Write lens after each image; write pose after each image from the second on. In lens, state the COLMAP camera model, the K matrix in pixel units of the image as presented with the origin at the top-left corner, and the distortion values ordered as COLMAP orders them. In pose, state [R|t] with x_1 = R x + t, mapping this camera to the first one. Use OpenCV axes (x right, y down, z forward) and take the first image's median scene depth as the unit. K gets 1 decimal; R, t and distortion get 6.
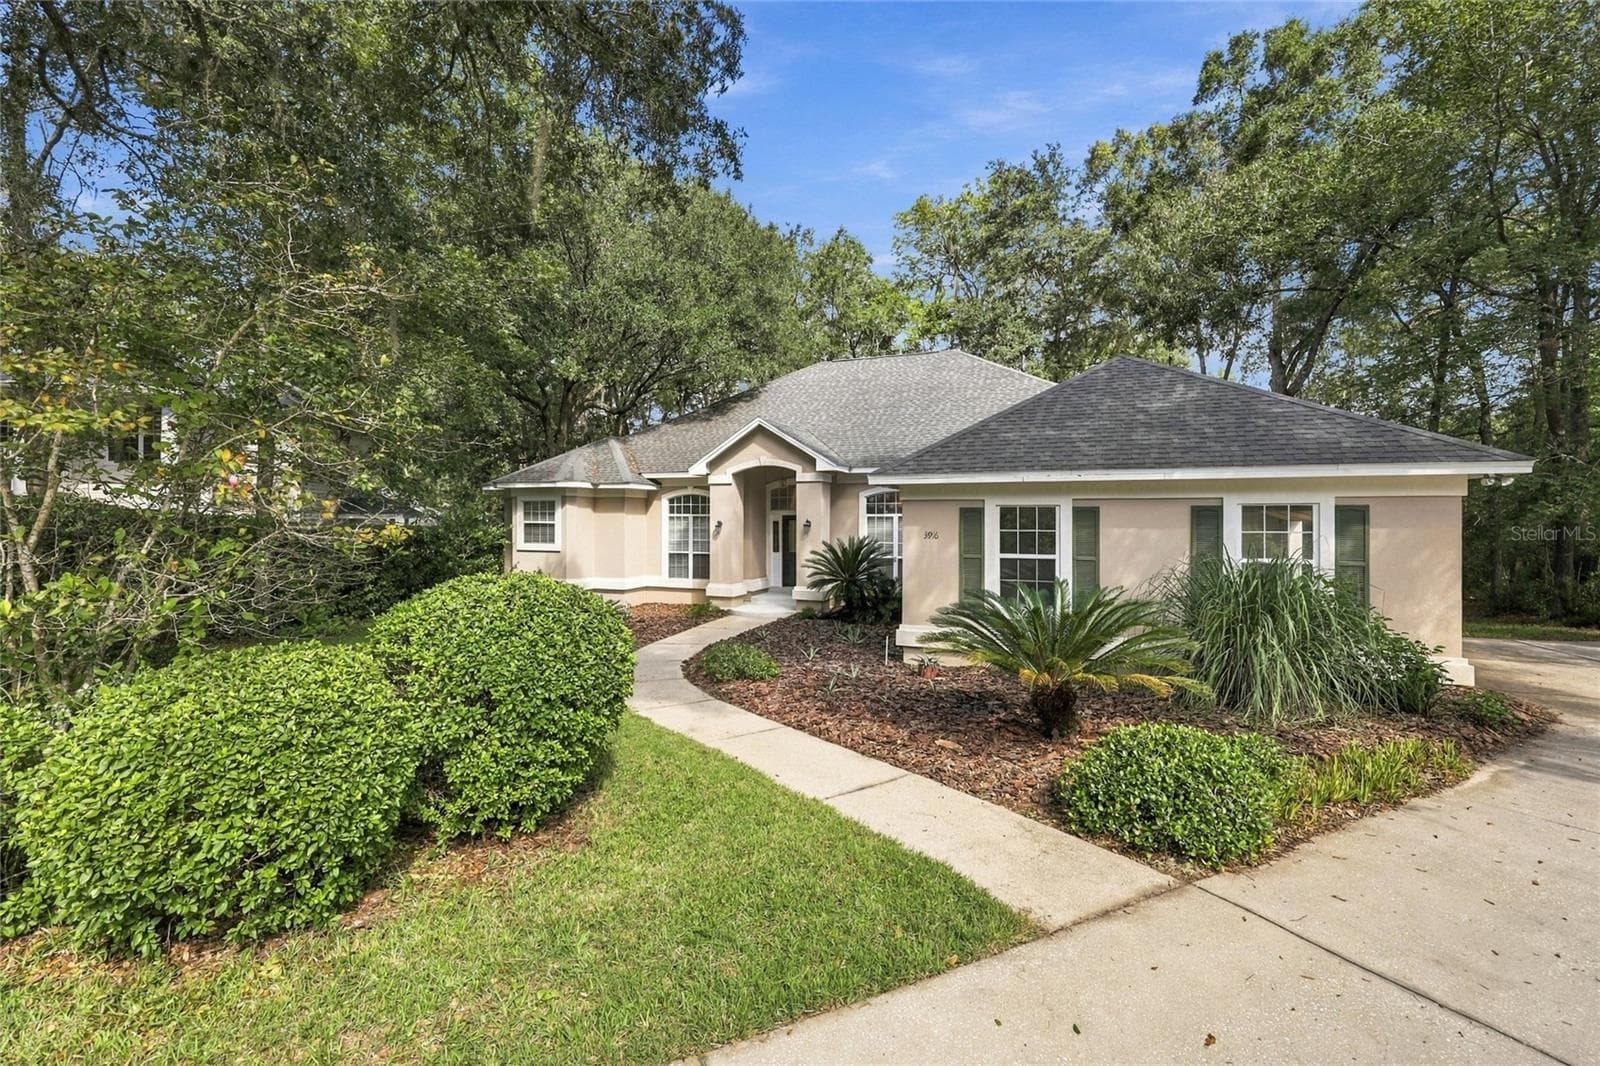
lens RADIAL K [[653.6, 0, 799.1], [0, 653.6, 523.4], [0, 0, 1]] dist [0.000757, 0.000201]
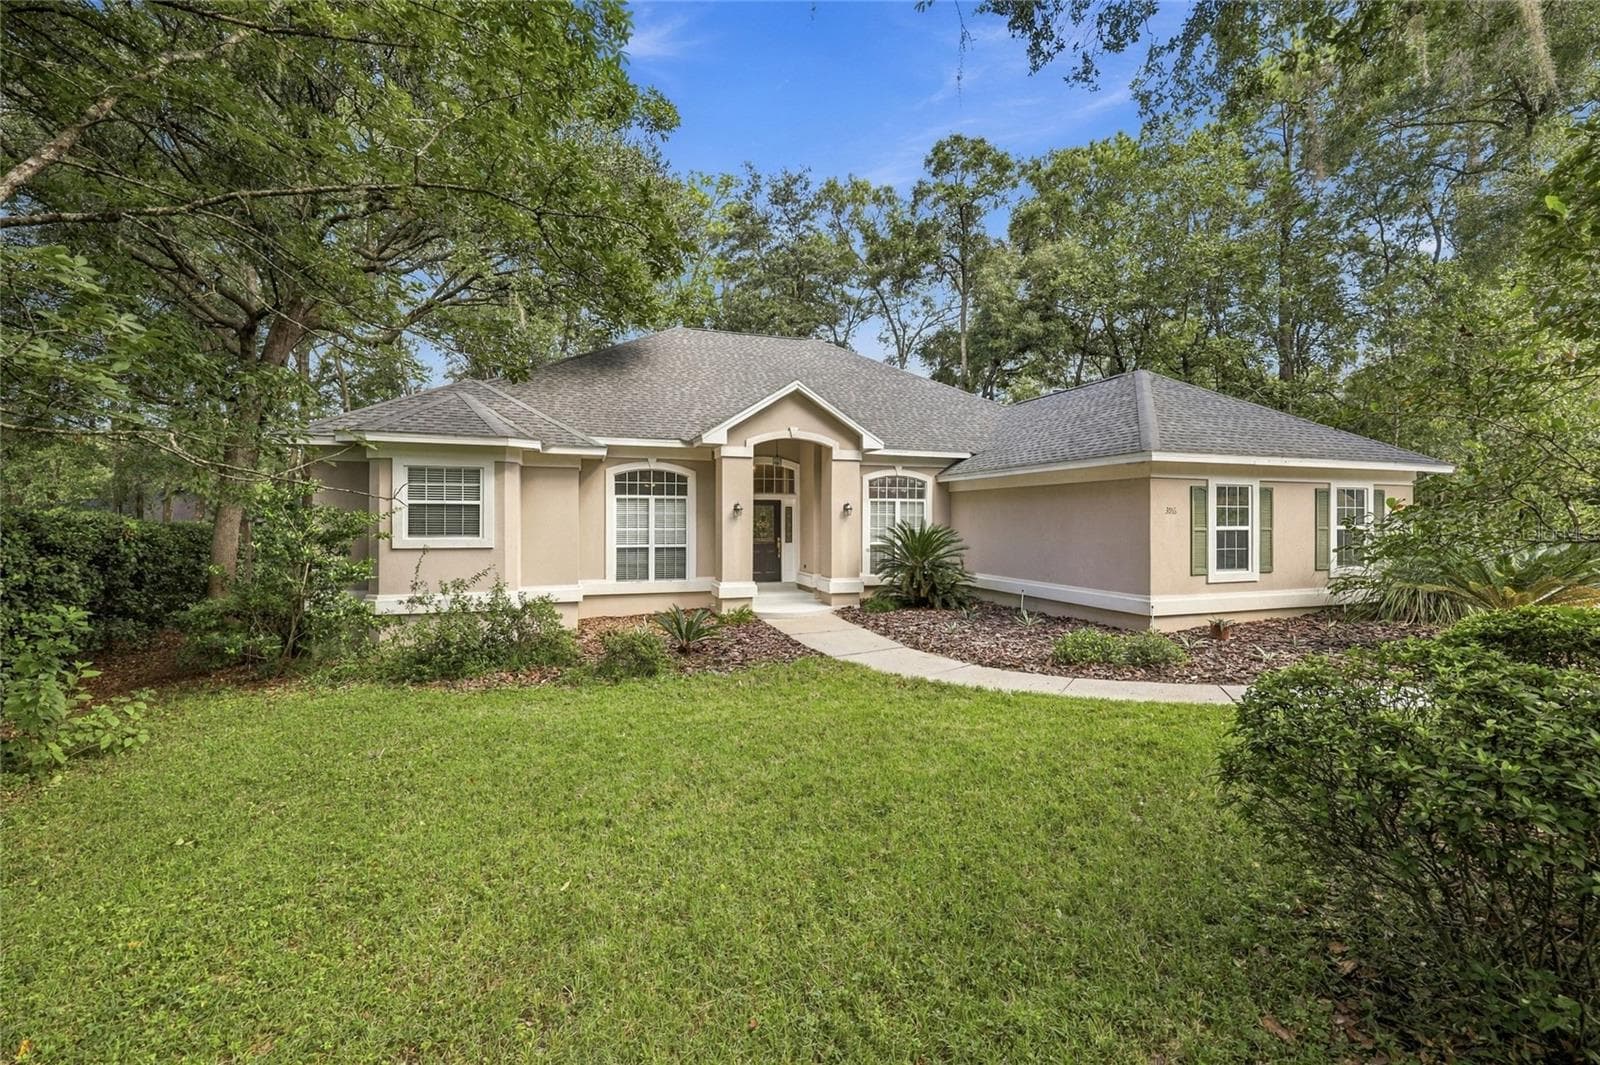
lens RADIAL K [[653.6, 0, 799.1], [0, 653.6, 522.9], [0, 0, 1]] dist [0.000757, 0.000201]
pose [[0.759708, -0.001340, 0.650263, -0.551947], [0.005888, 0.999971, -0.004819, 0.023099], [-0.650237, 0.007490, 0.759694, 0.328247]]
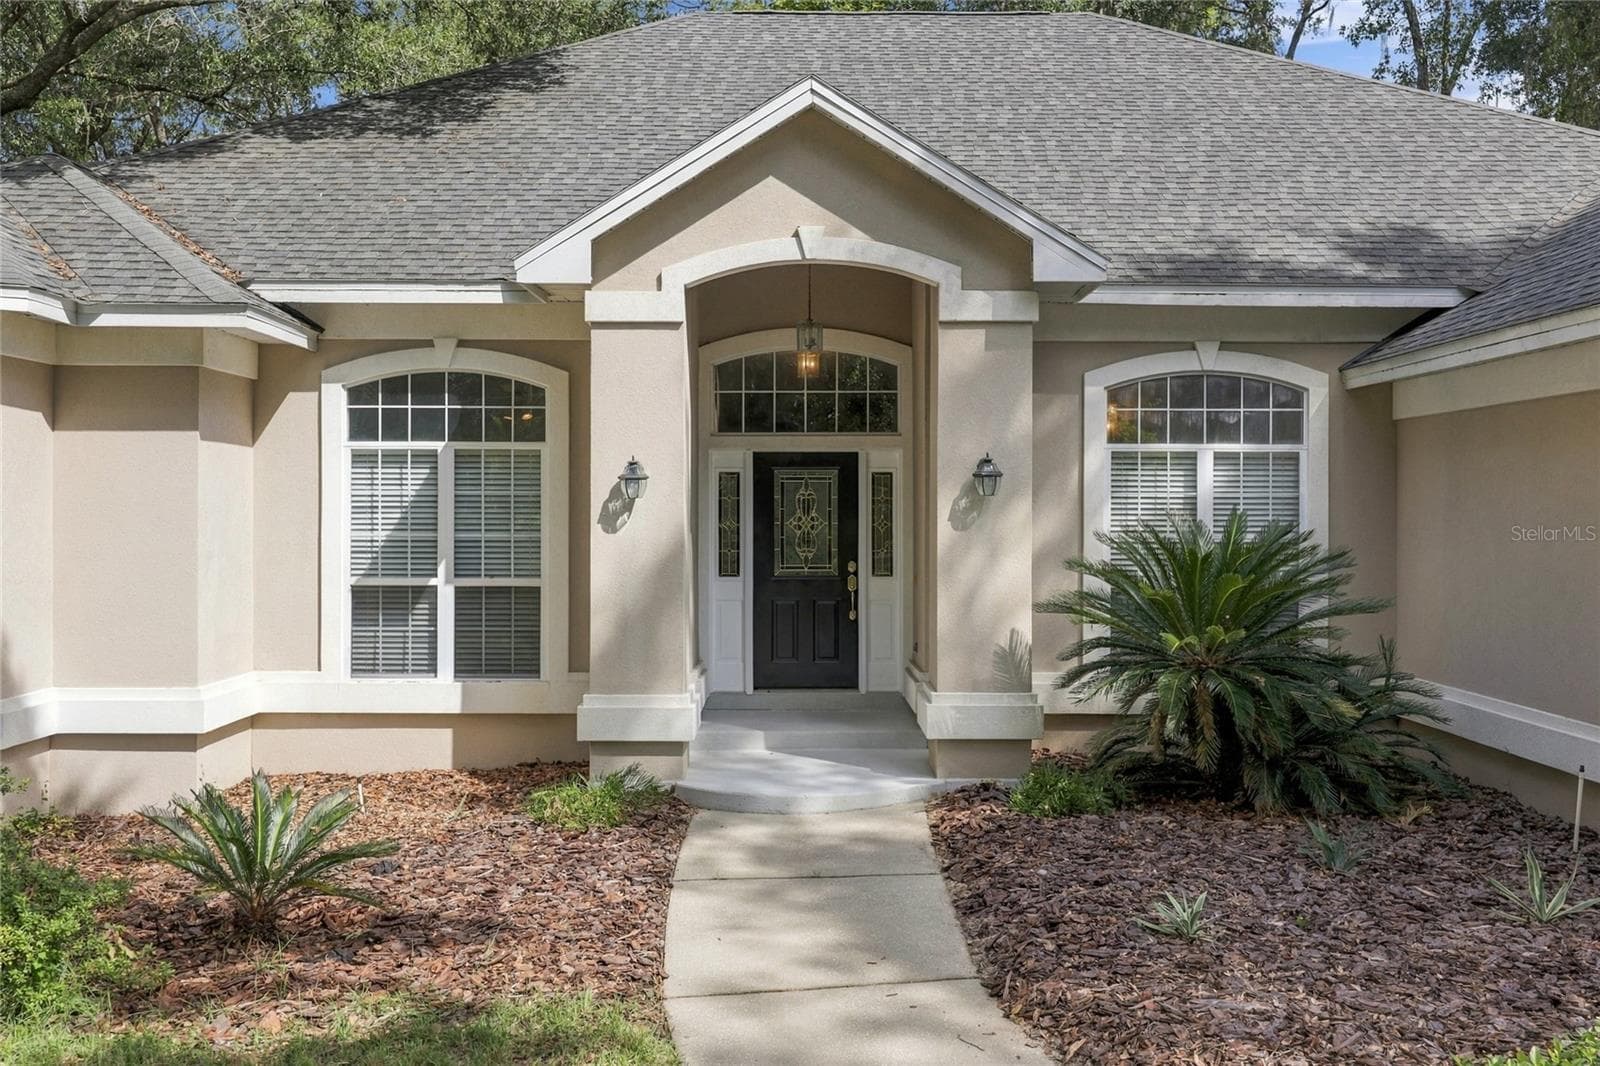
lens RADIAL K [[1459.3, 0, 800.0], [0, 1459.3, 533.0], [0, 0, 1]] dist [-0.012355, -0.005918]
pose [[0.927803, -0.002429, 0.373064, -0.267201], [0.002022, 0.999997, 0.001484, 0.024031], [-0.373066, -0.000622, 0.927805, 0.397154]]
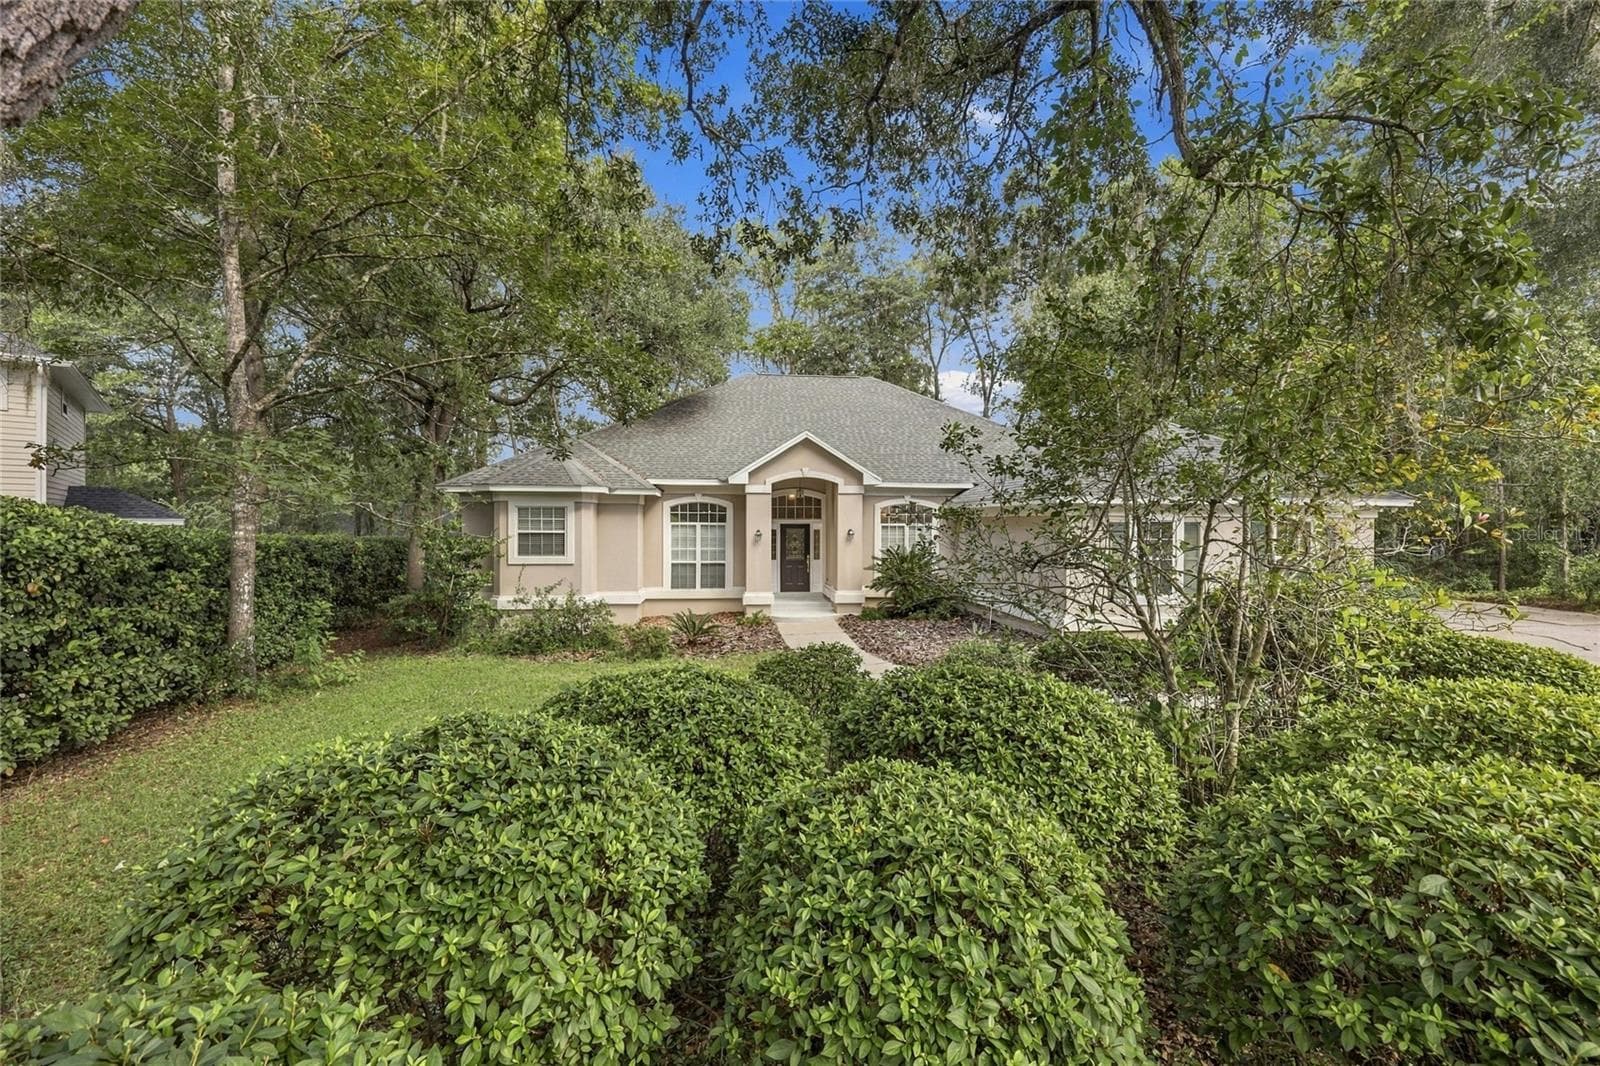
lens RADIAL K [[653.6, 0, 799.1], [0, 653.6, 523.4], [0, 0, 1]] dist [0.000757, 0.000201]
pose [[0.881690, 0.004297, 0.471810, -0.514058], [-0.000101, 0.999960, -0.008918, -0.004635], [-0.471830, 0.007815, 0.881655, 0.076444]]
